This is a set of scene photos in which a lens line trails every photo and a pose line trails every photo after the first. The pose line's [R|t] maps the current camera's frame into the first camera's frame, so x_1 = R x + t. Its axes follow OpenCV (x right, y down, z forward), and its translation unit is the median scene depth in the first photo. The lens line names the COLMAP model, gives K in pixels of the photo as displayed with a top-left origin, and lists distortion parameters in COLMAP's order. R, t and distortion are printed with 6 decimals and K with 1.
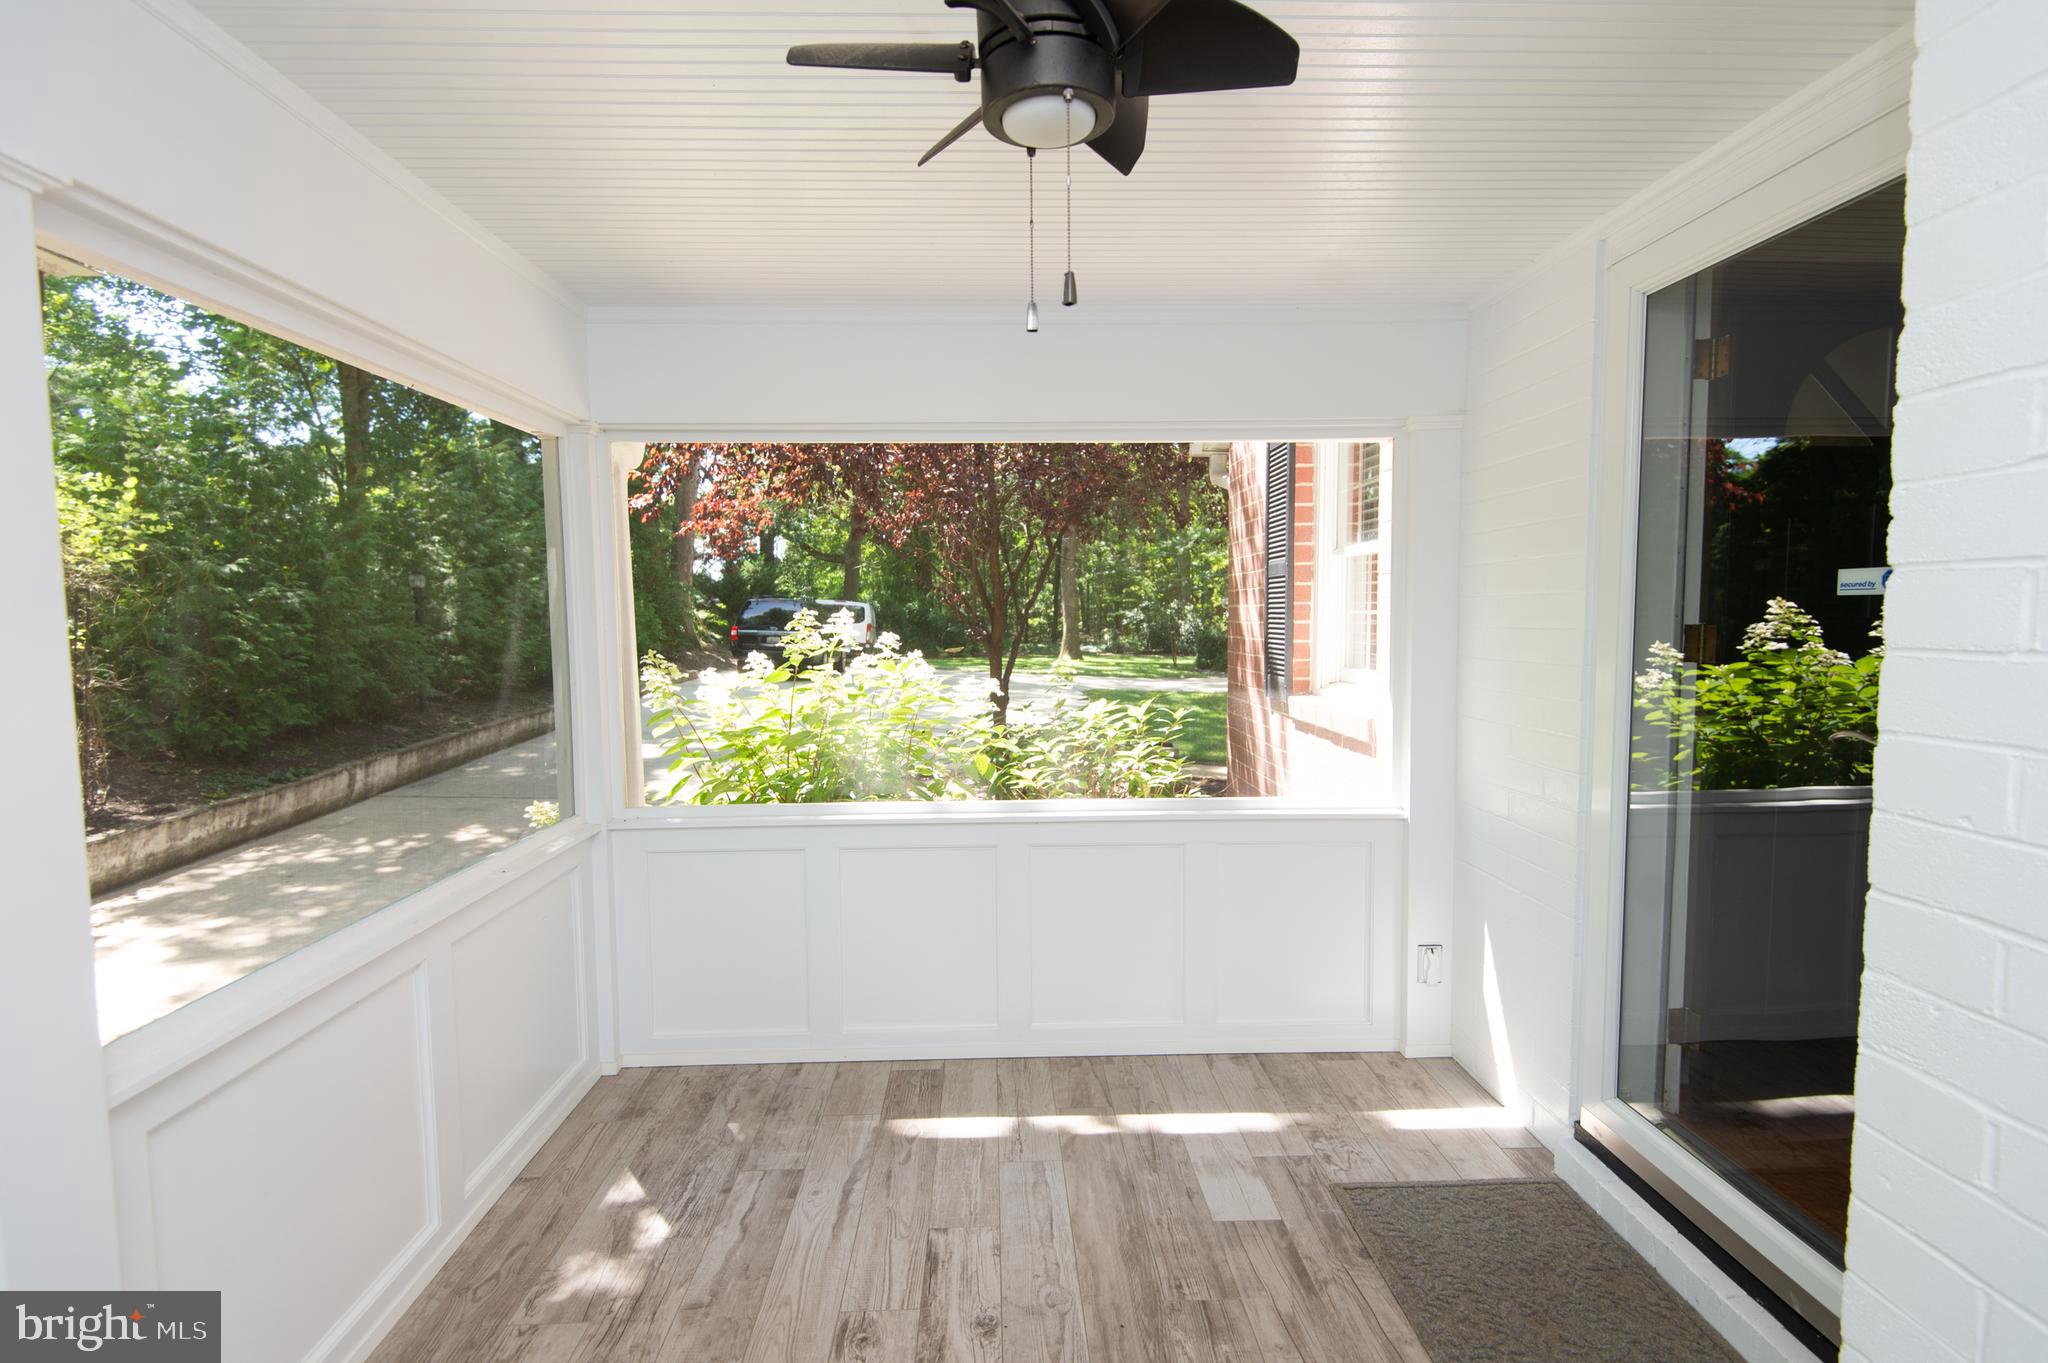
lens RADIAL K [[940.3, 0, 1034.1], [0, 940.3, 681.0], [0, 0, 1]] dist [0.034518, -0.022326]
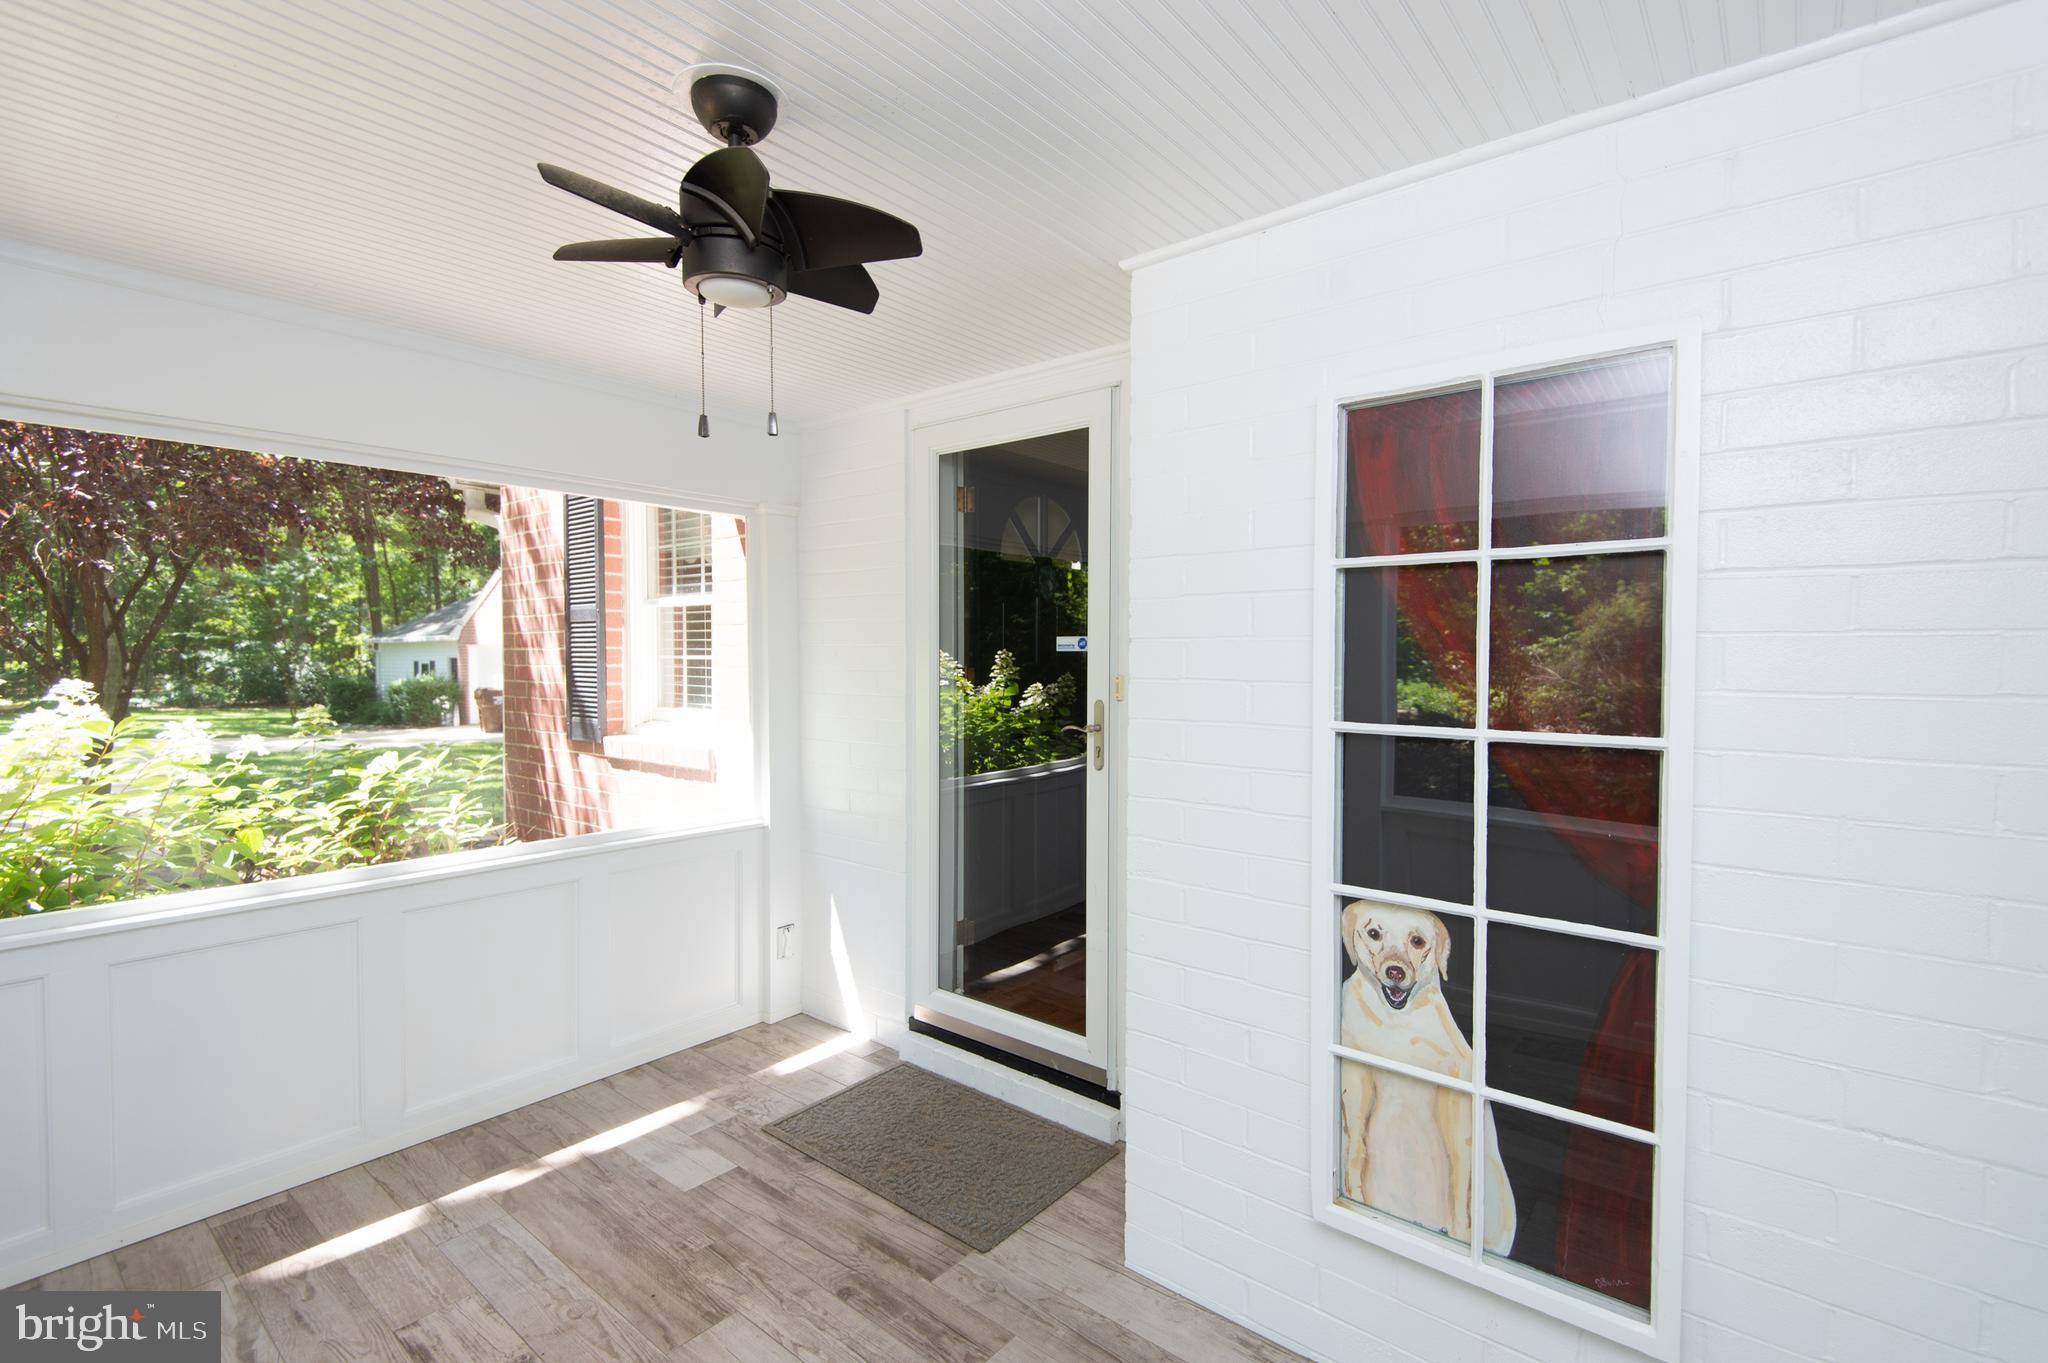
lens RADIAL K [[940.3, 0, 1034.1], [0, 940.3, 681.0], [0, 0, 1]] dist [0.034518, -0.022326]
pose [[0.653710, -0.011599, 0.756656, -0.332153], [0.047376, 0.998548, -0.025622, 0.006361], [-0.755261, 0.052597, 0.653311, -0.076919]]
